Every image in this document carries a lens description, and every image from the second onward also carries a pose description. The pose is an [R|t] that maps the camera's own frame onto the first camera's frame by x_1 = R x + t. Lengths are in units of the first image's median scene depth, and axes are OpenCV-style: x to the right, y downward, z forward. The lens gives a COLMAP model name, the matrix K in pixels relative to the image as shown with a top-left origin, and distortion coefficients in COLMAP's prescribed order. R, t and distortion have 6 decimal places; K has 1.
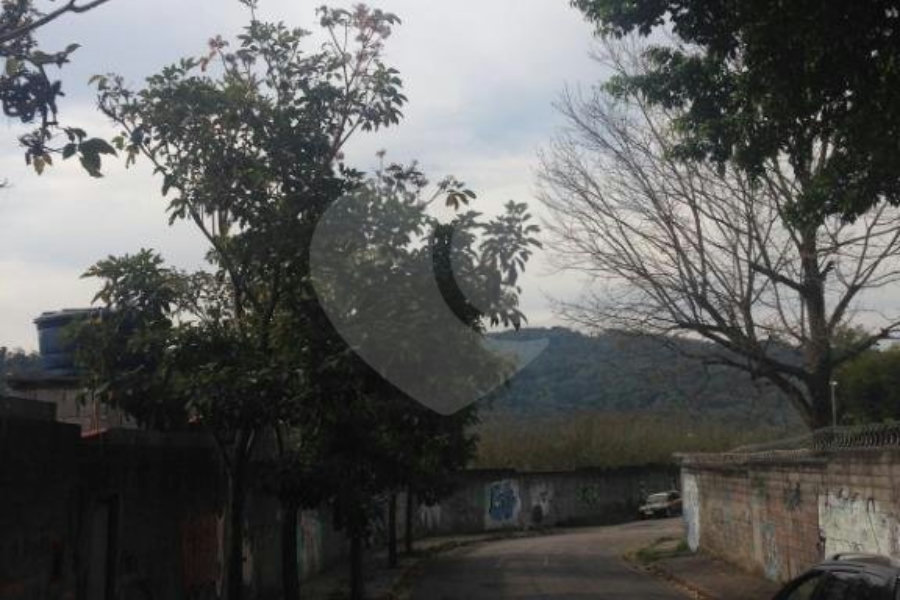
lens RADIAL K [[1121.4, 0, 458.9], [0, 1121.4, 284.2], [0, 0, 1]] dist [0.048363, 0.027132]
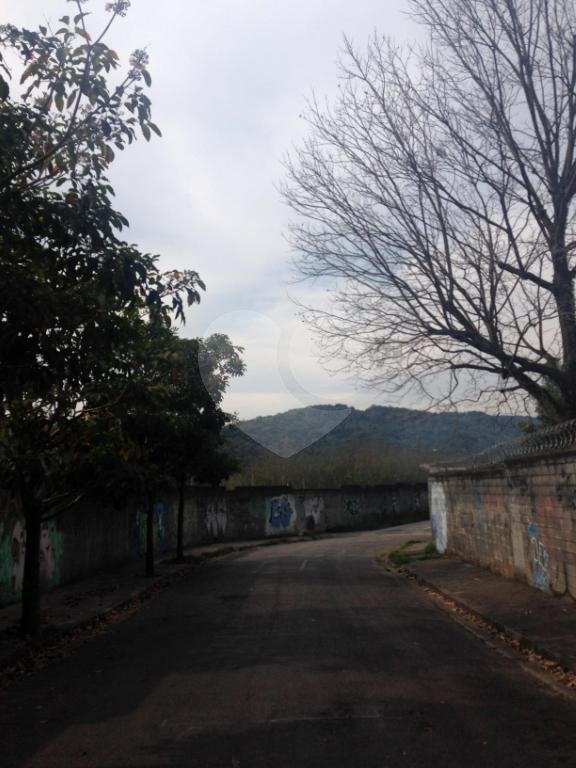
lens RADIAL K [[711.6, 0, 297.6], [0, 711.6, 368.4], [0, 0, 1]] dist [0.040641, 0.015670]
pose [[0.999519, -0.009967, 0.029352, 0.050209], [0.010386, 0.999846, -0.014159, 0.065400], [-0.029207, 0.014457, 0.999469, 0.304468]]
